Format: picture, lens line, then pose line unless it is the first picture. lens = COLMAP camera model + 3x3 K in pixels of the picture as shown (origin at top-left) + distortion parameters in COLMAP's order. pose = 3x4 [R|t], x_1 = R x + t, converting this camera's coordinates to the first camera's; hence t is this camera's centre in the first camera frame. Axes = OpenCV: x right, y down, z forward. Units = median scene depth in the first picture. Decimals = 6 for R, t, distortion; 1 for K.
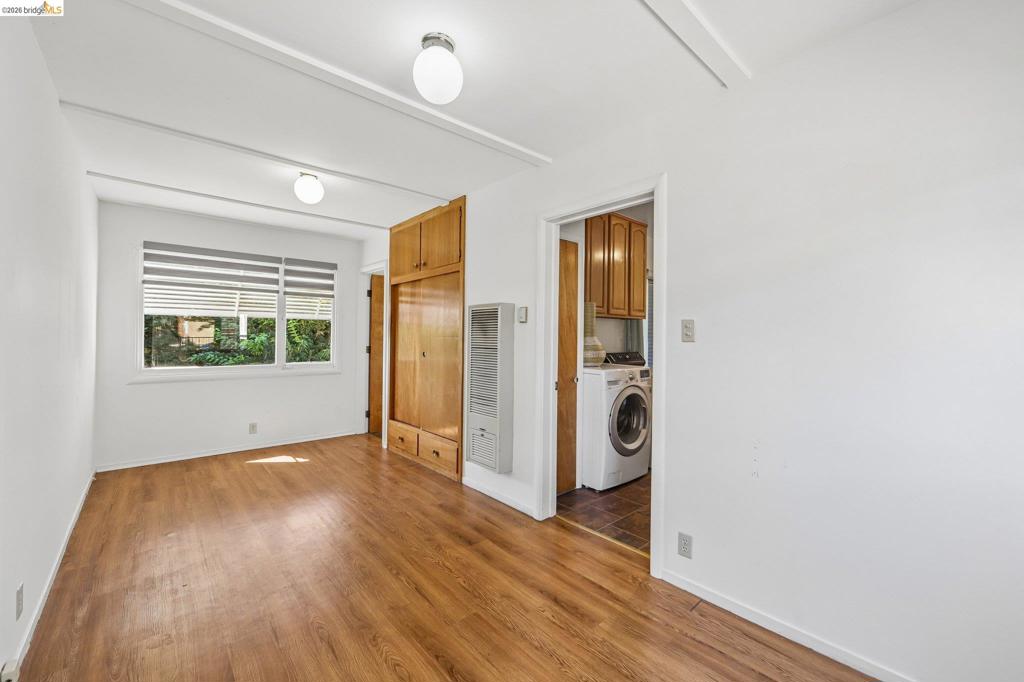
lens RADIAL K [[412.0, 0, 512.0], [0, 412.0, 341.0], [0, 0, 1]] dist [-0.008614, 0.000490]
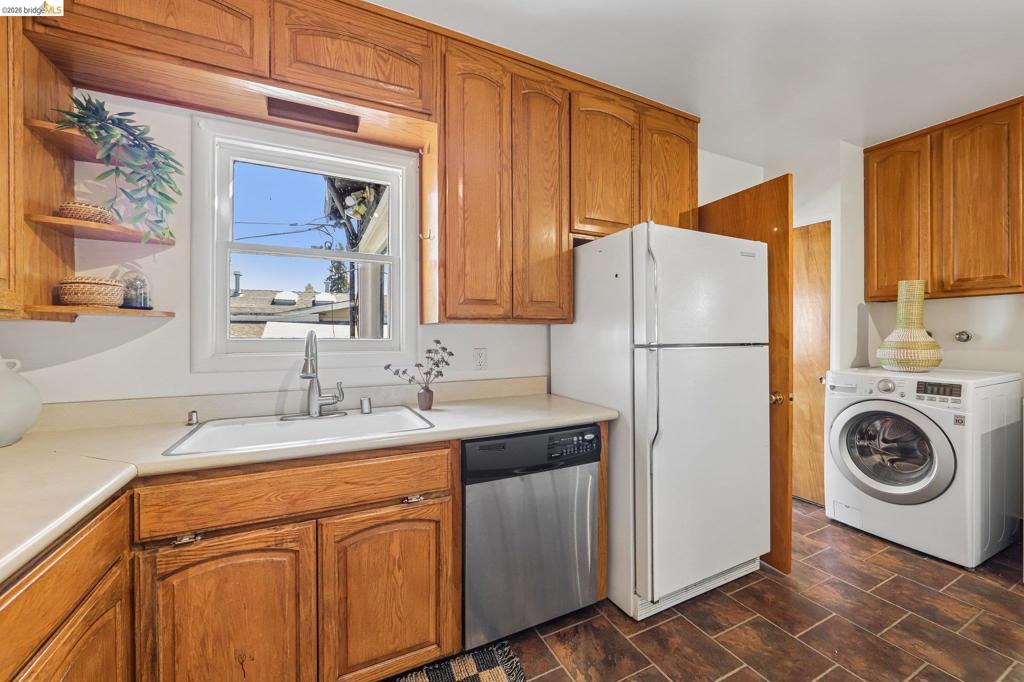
lens RADIAL K [[411.6, 0, 525.9], [0, 411.6, 336.9], [0, 0, 1]] dist [-0.009328, 0.000369]
pose [[-0.253610, 0.000419, -0.967307, 1.058114], [-0.009924, 0.999946, 0.003035, 0.008833], [0.967256, 0.010370, -0.253592, 0.583134]]
